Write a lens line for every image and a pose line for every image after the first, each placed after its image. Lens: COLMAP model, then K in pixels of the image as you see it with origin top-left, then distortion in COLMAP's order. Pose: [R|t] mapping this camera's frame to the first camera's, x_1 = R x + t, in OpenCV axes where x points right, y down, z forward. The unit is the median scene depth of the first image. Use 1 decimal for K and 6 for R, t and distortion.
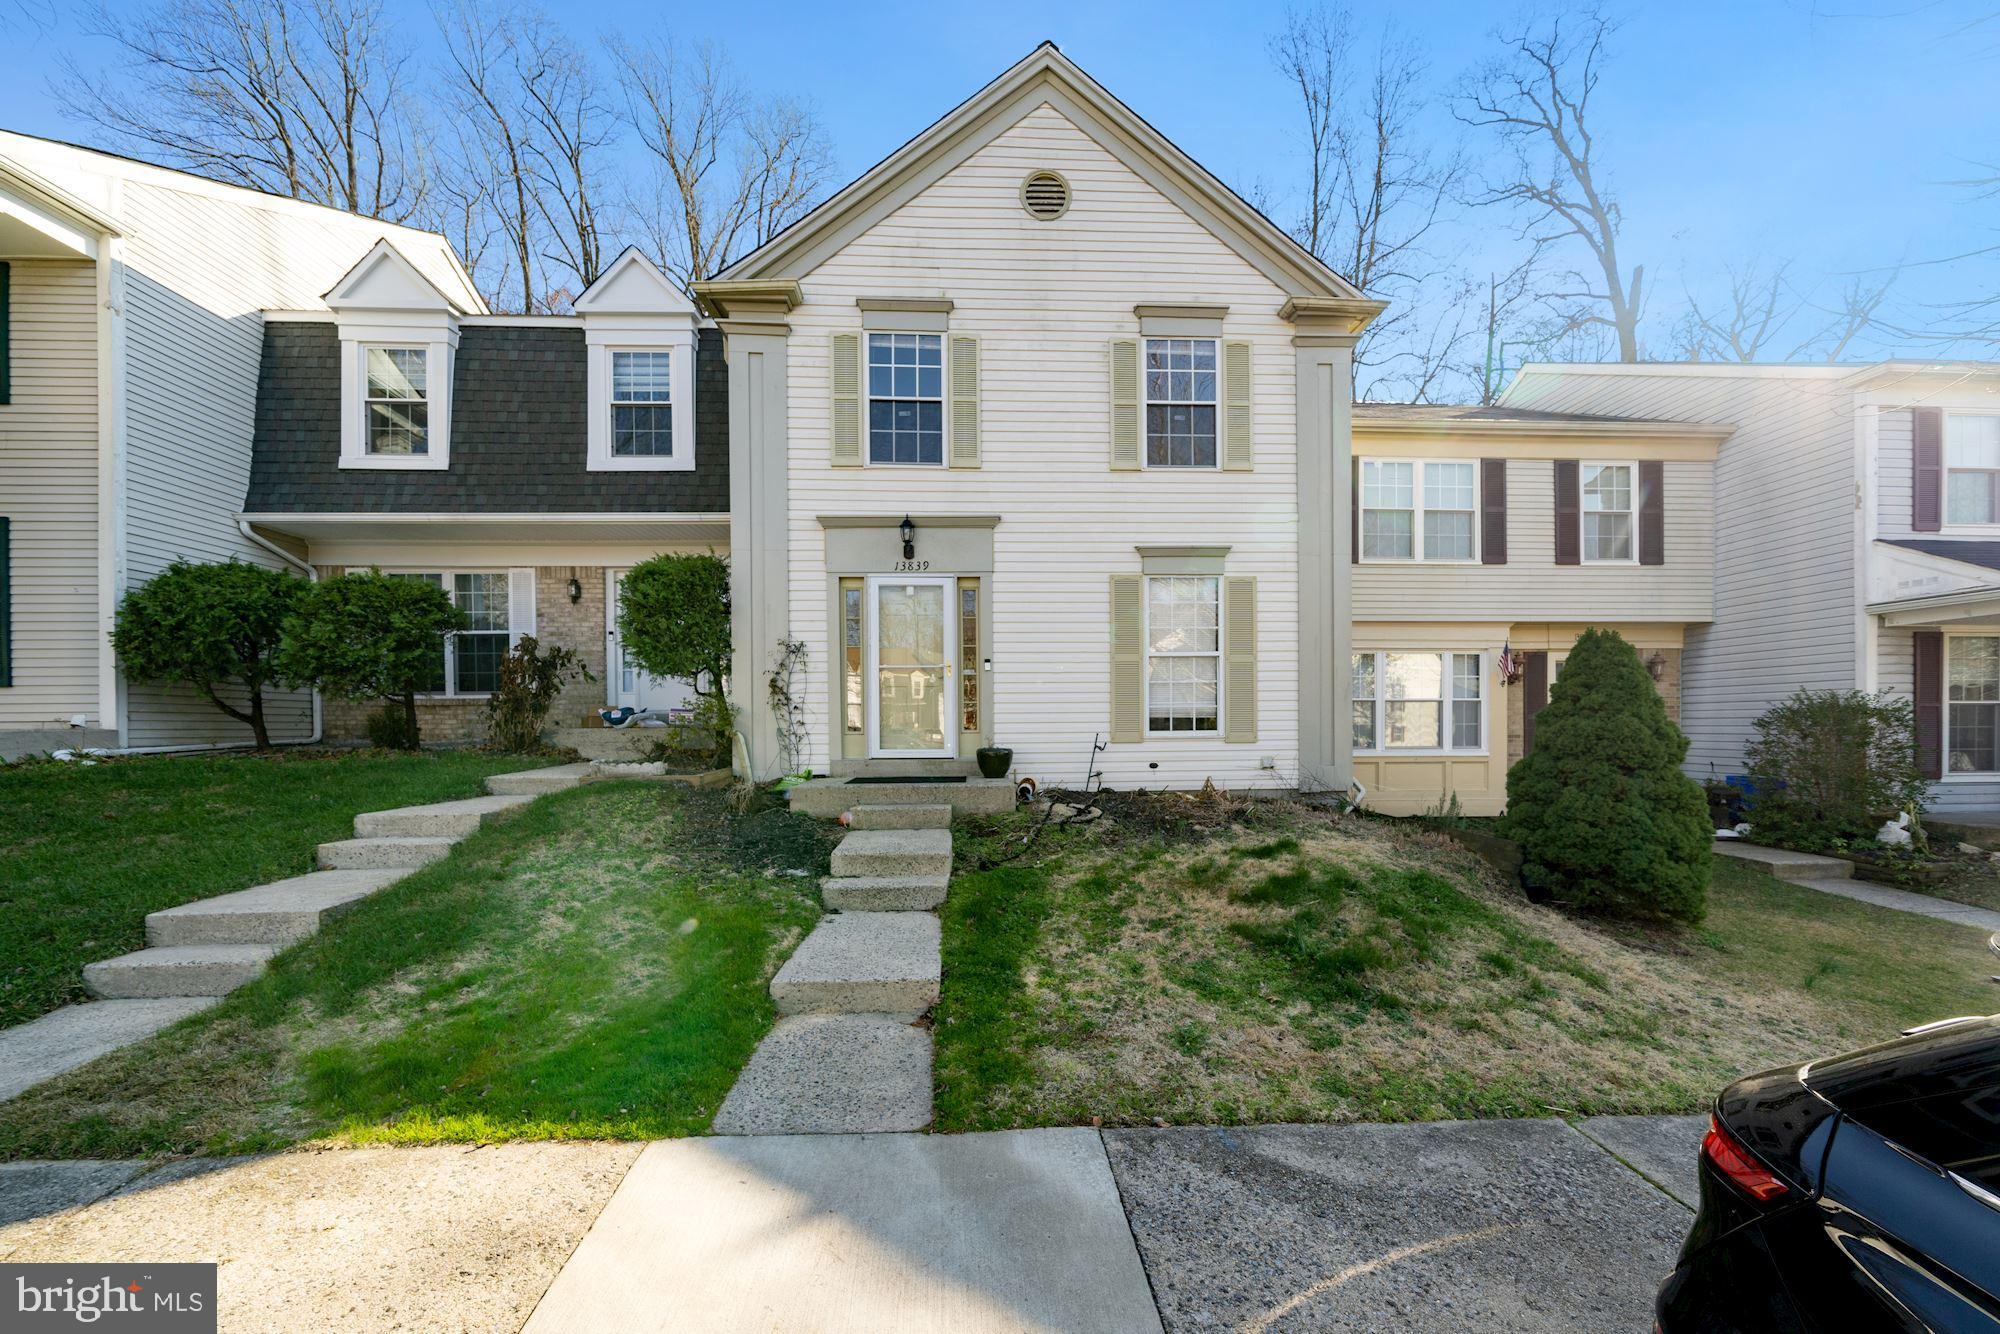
lens RADIAL K [[685.7, 0, 1001.6], [0, 685.7, 646.3], [0, 0, 1]] dist [-0.003470, 0.000010]
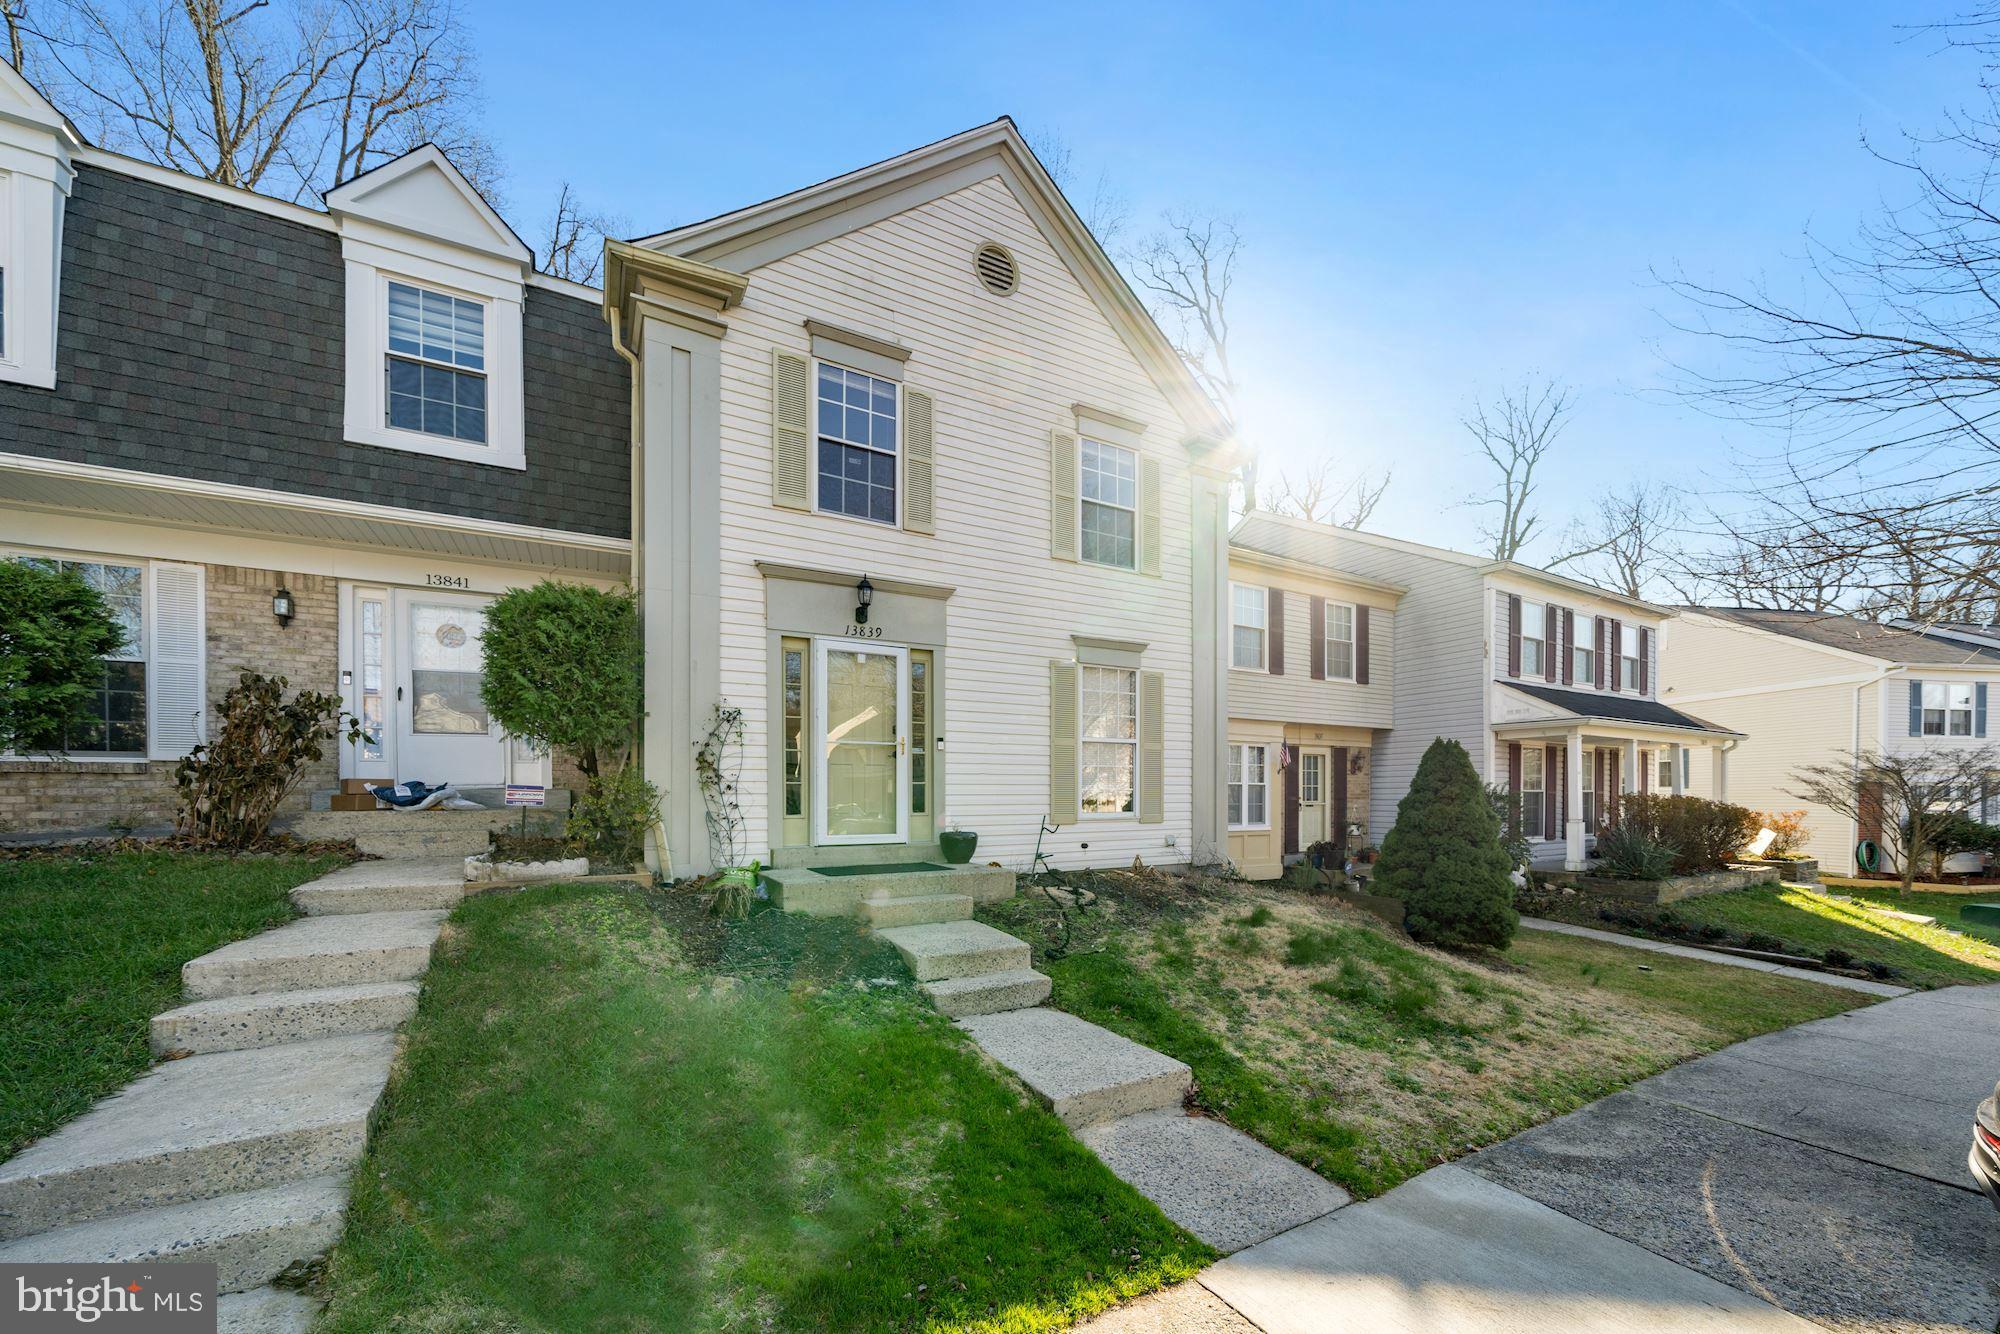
lens RADIAL K [[710.2, 0, 1000.2], [0, 710.2, 713.2], [0, 0, 1]] dist [-0.003493, -0.000115]
pose [[0.901734, 0.055254, 0.428745, -0.361861], [-0.053691, 0.998433, -0.015750, -0.004152], [-0.428944, -0.008818, 0.903288, 0.074358]]
